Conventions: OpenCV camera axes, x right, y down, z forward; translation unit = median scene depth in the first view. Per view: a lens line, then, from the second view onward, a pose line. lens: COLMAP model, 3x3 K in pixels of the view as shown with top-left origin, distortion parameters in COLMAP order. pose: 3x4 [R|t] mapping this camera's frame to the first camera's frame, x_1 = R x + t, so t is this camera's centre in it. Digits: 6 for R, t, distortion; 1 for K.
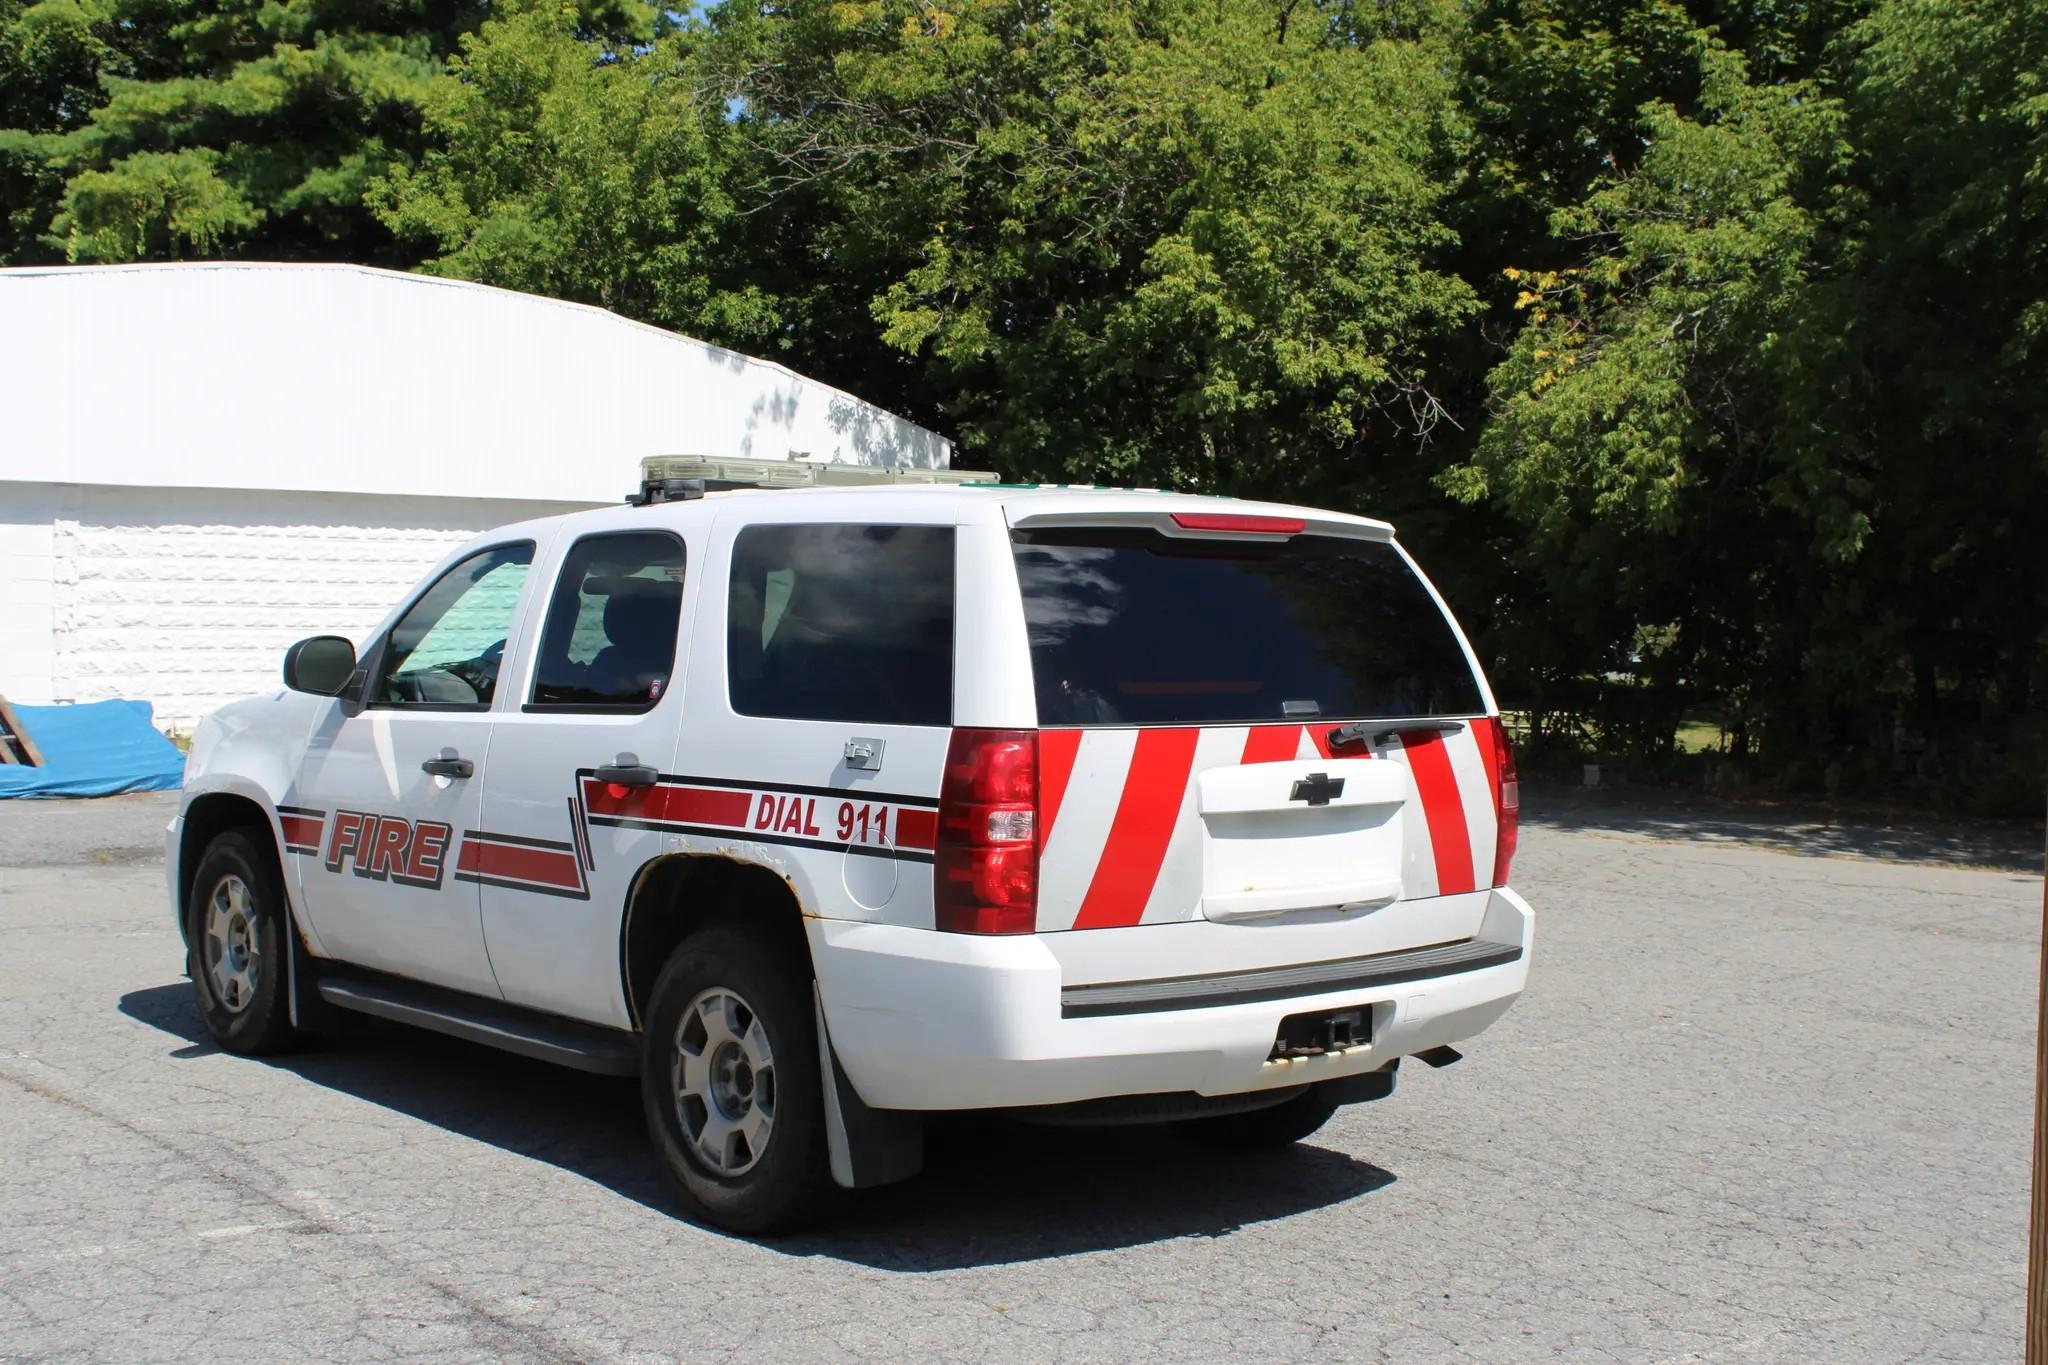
lens RADIAL K [[2413.2, 0, 1024.0], [0, 2413.2, 682.5], [0, 0, 1]] dist [-0.019620, -0.017012]
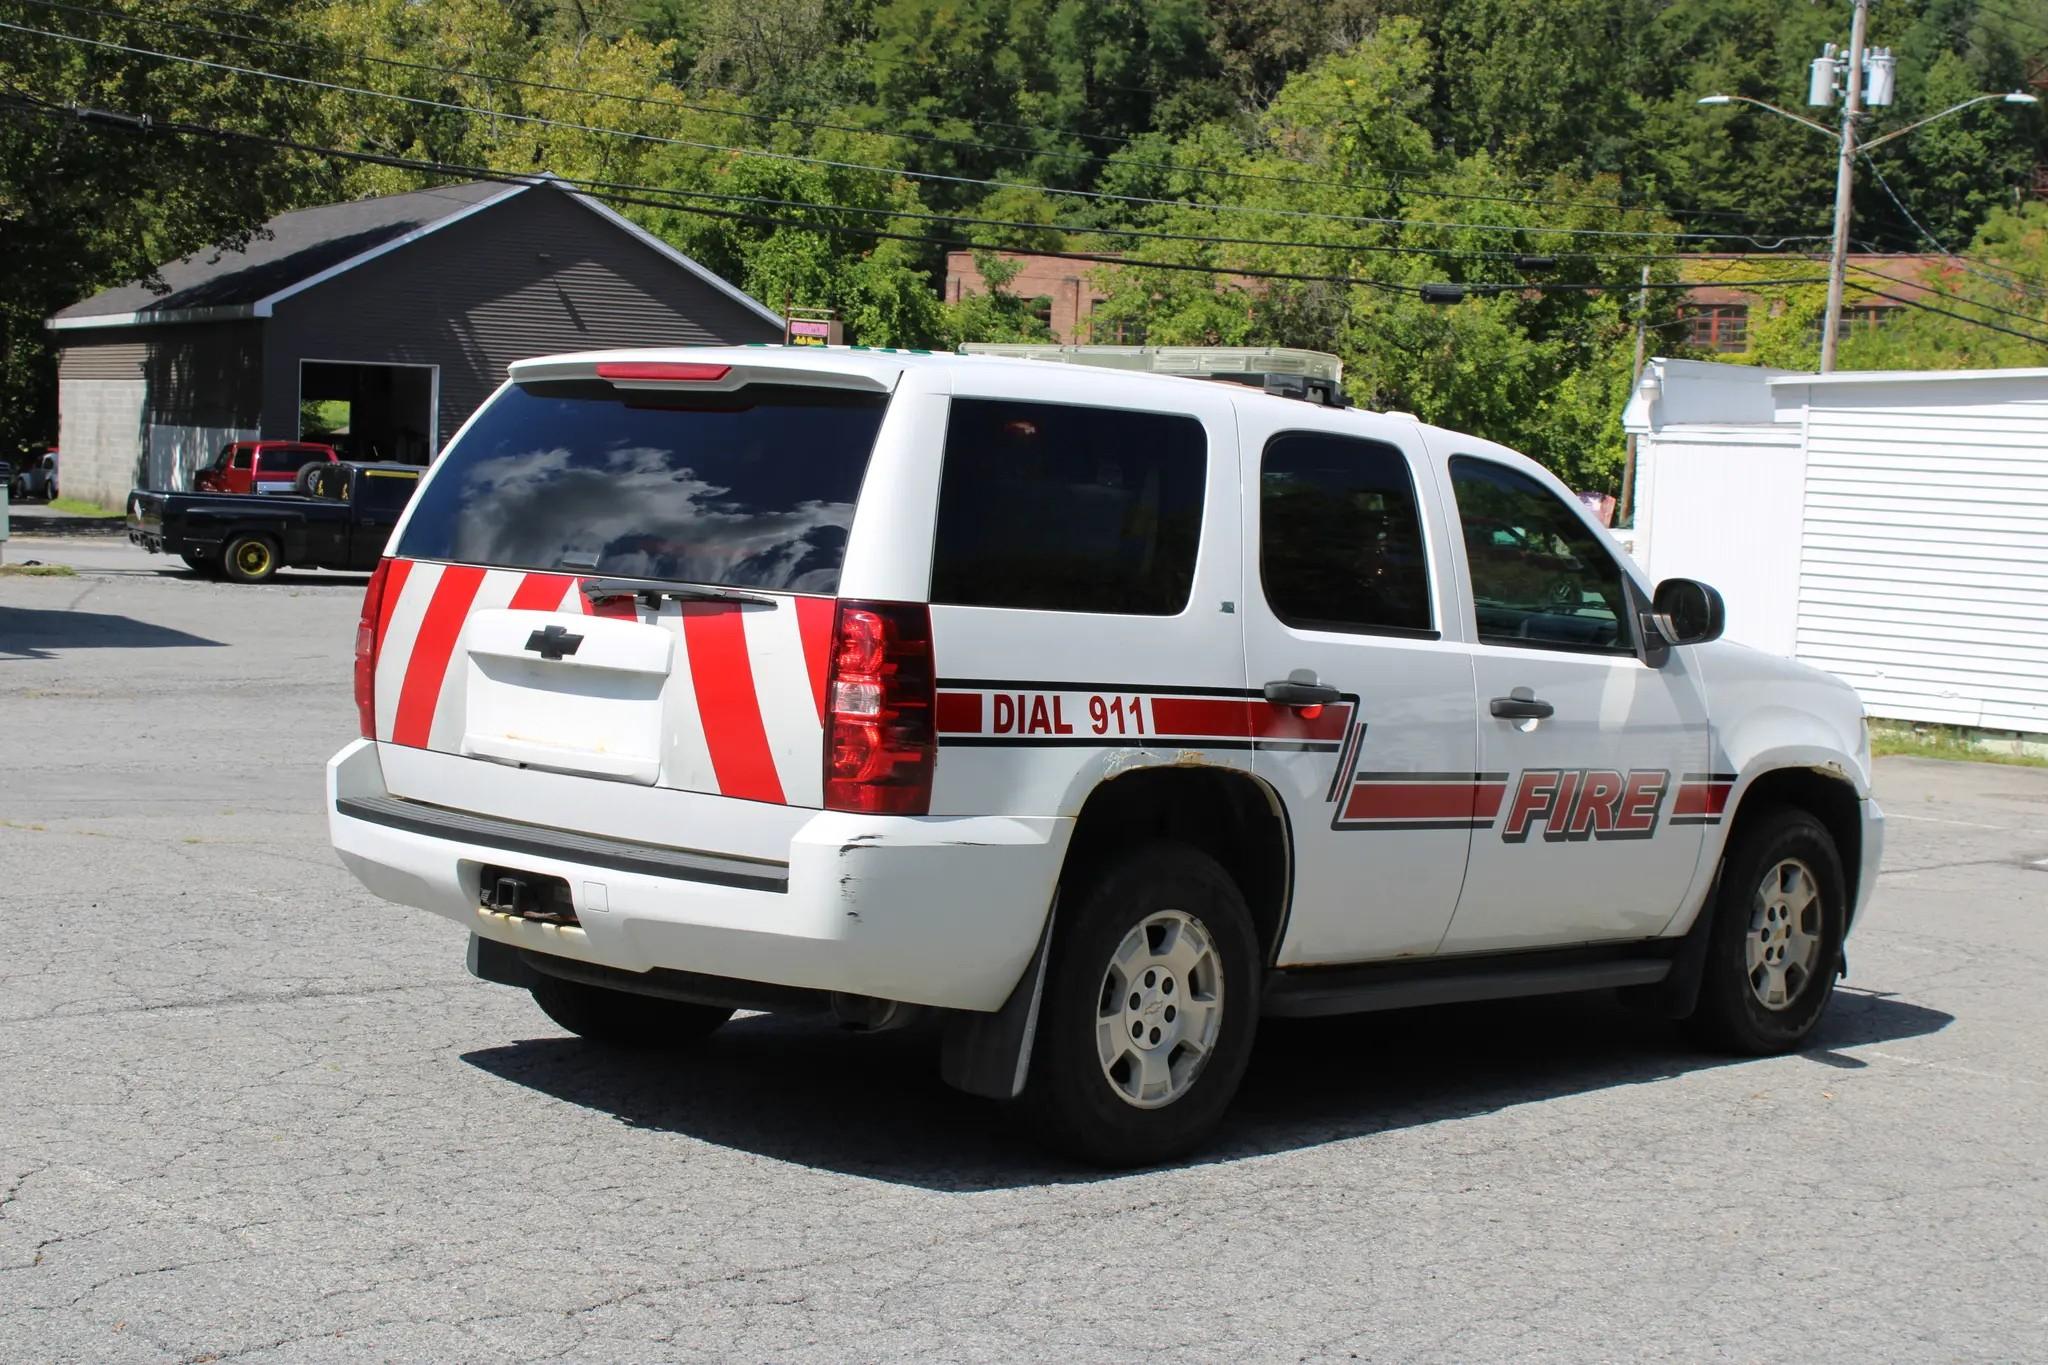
lens RADIAL K [[3041.2, 0, 1024.0], [0, 3041.2, 682.5], [0, 0, 1]] dist [0.005709, -0.007899]
pose [[0.149412, 0.046417, -0.987685, 1.294264], [-0.089644, 0.995420, 0.033219, 0.003147], [0.984703, 0.083577, 0.152888, 0.965526]]
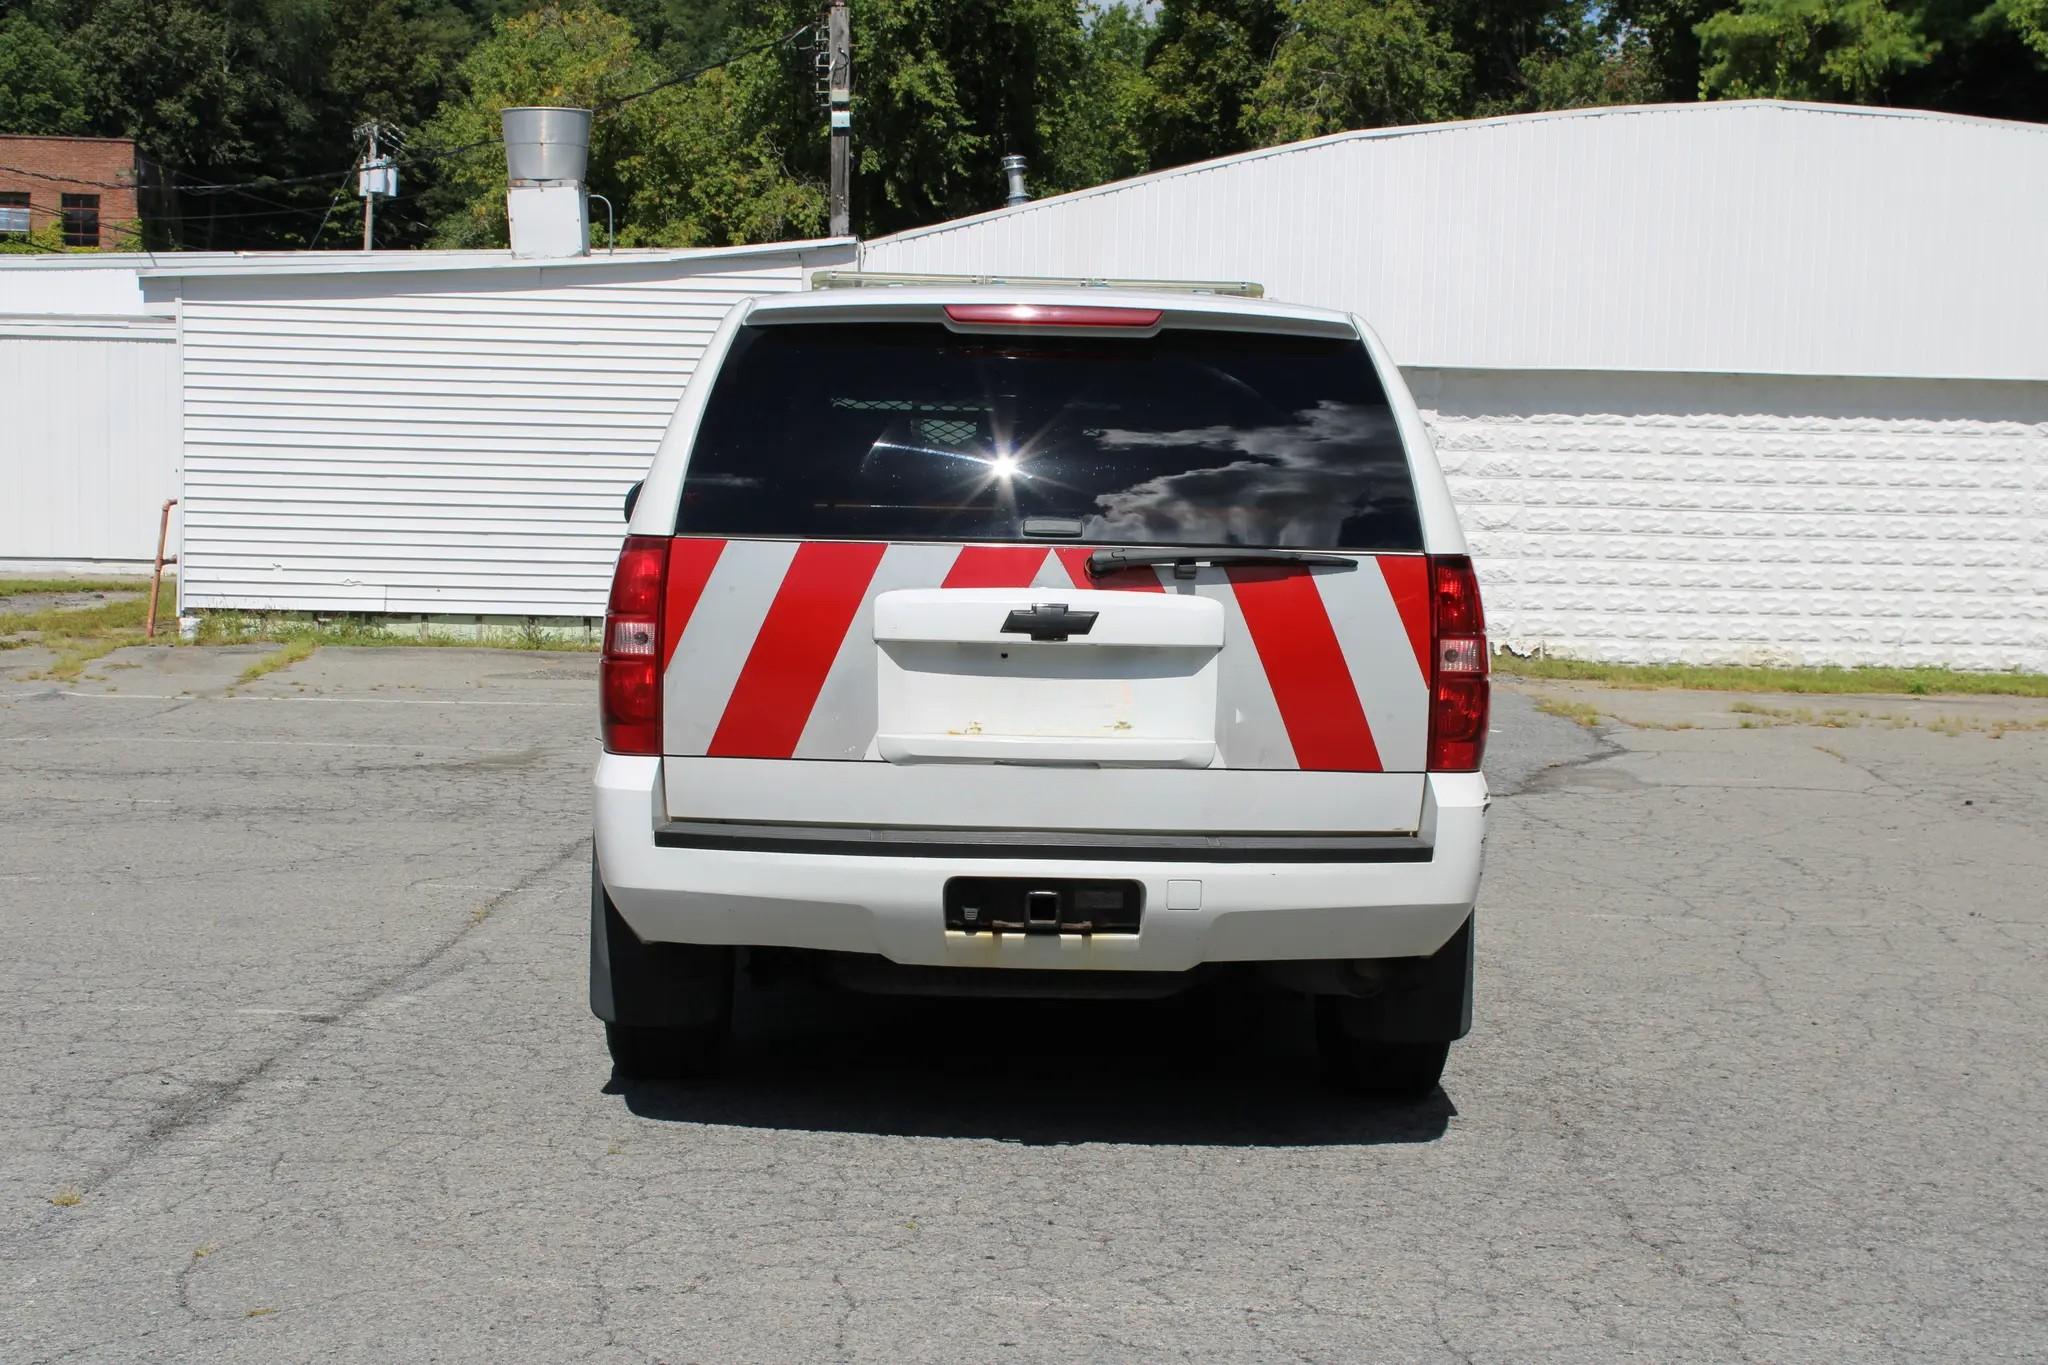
lens RADIAL K [[2979.3, 0, 1091.4], [0, 2979.3, 682.4], [0, 0, 1]] dist [-0.007571, -0.010541]
pose [[0.803703, 0.041716, -0.593566, 0.732560], [-0.031776, 0.999125, 0.027193, 0.035069], [0.594181, -0.002994, 0.804326, 0.156483]]
